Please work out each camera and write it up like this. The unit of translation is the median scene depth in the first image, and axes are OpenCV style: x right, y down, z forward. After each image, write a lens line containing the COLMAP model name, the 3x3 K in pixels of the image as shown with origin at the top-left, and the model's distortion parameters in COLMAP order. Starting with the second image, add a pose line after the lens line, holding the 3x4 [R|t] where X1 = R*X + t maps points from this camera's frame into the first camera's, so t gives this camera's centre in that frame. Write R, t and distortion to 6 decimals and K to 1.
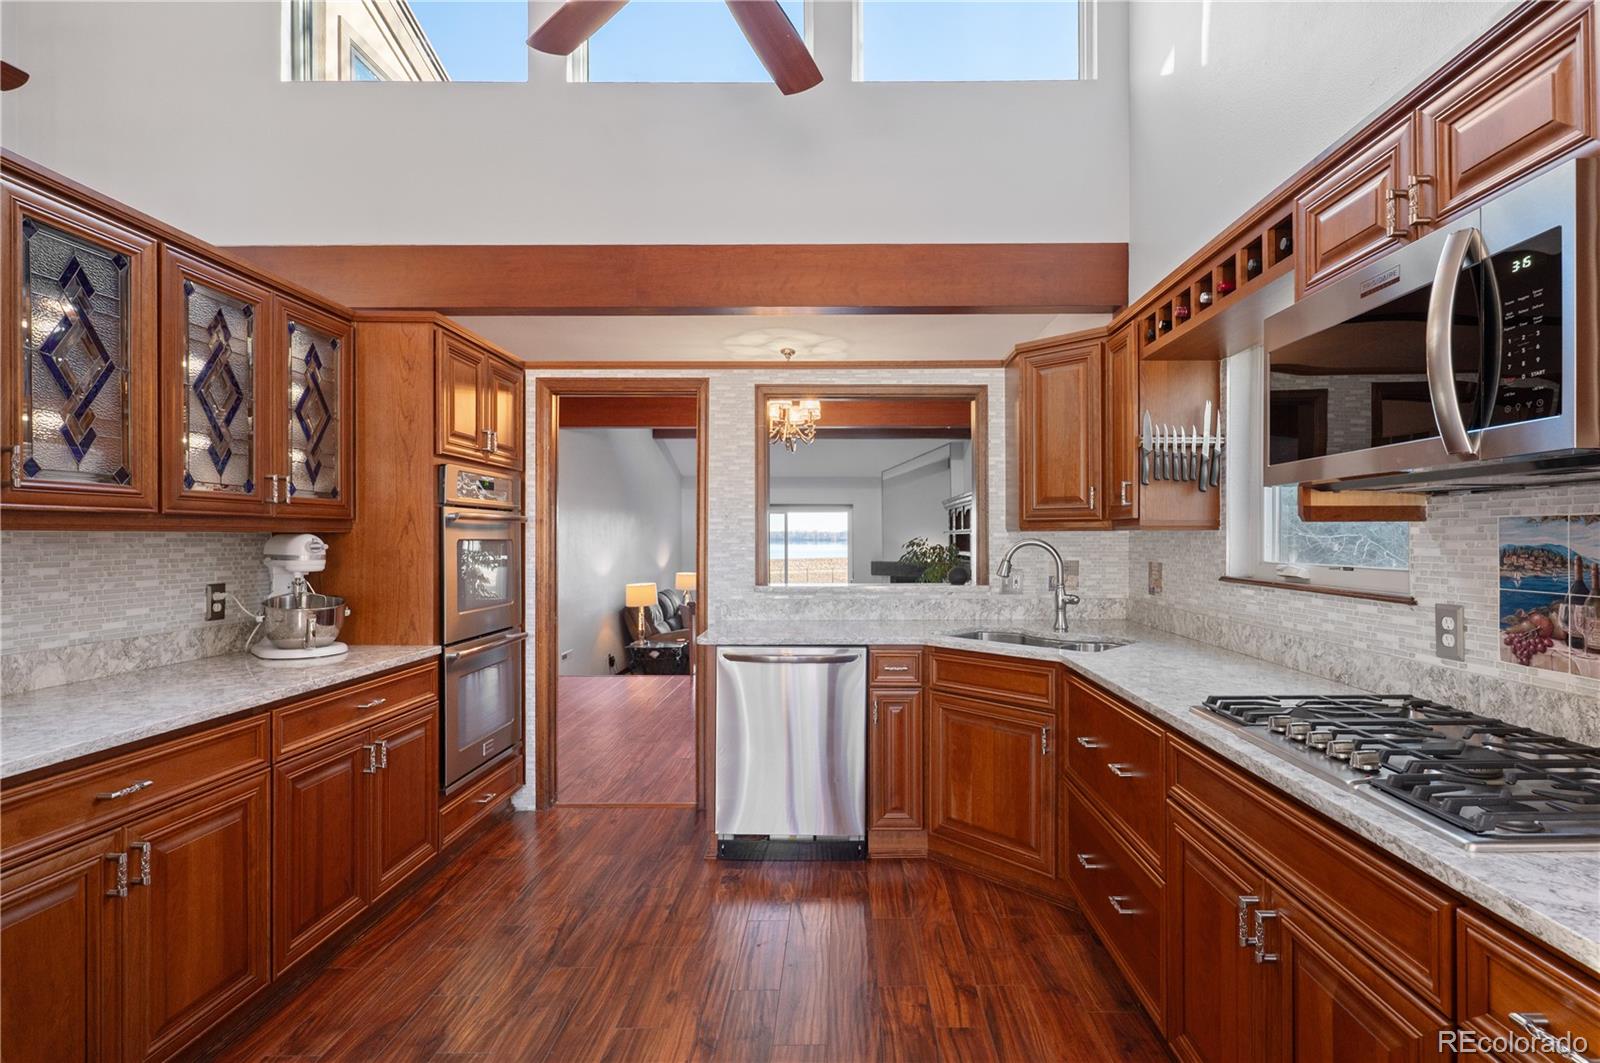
lens RADIAL K [[750.9, 0, 840.6], [0, 750.9, 539.5], [0, 0, 1]] dist [0.000105, 0.000330]
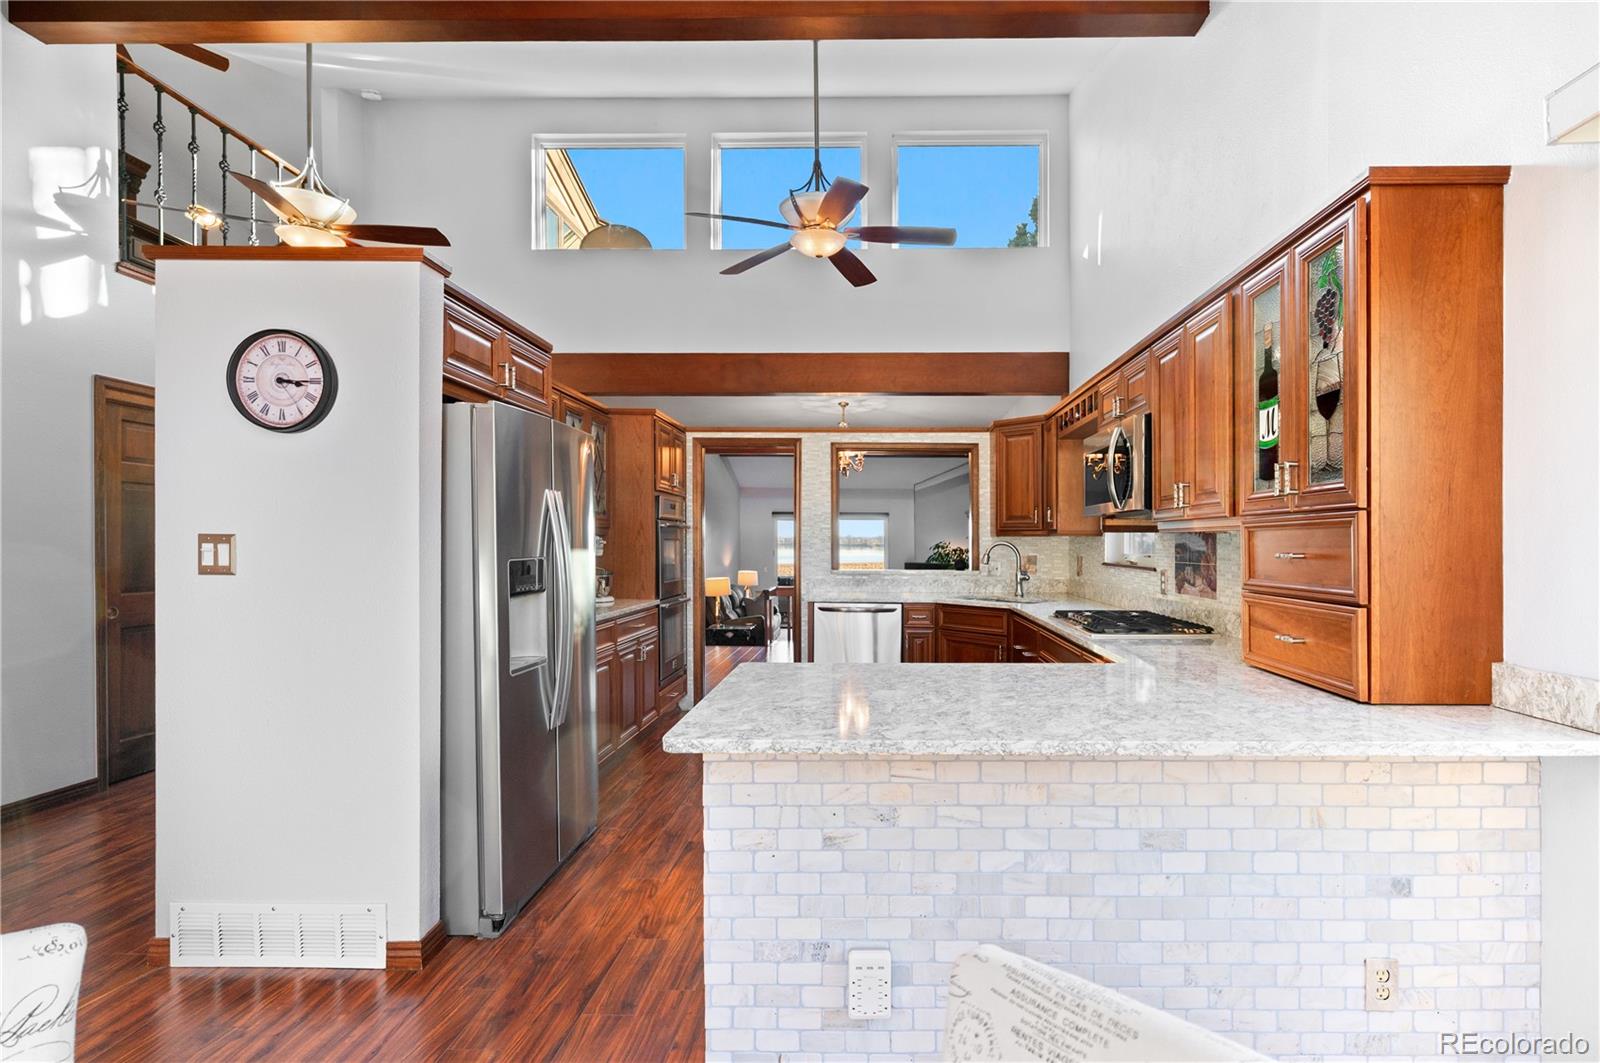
lens RADIAL K [[764.0, 0, 862.8], [0, 764.0, 551.3], [0, 0, 1]] dist [-0.001502, -0.000374]
pose [[0.999870, 0.006277, -0.014838, -0.029724], [-0.006154, 0.999946, 0.008329, 0.010603], [0.014889, -0.008236, 0.999855, -0.773432]]
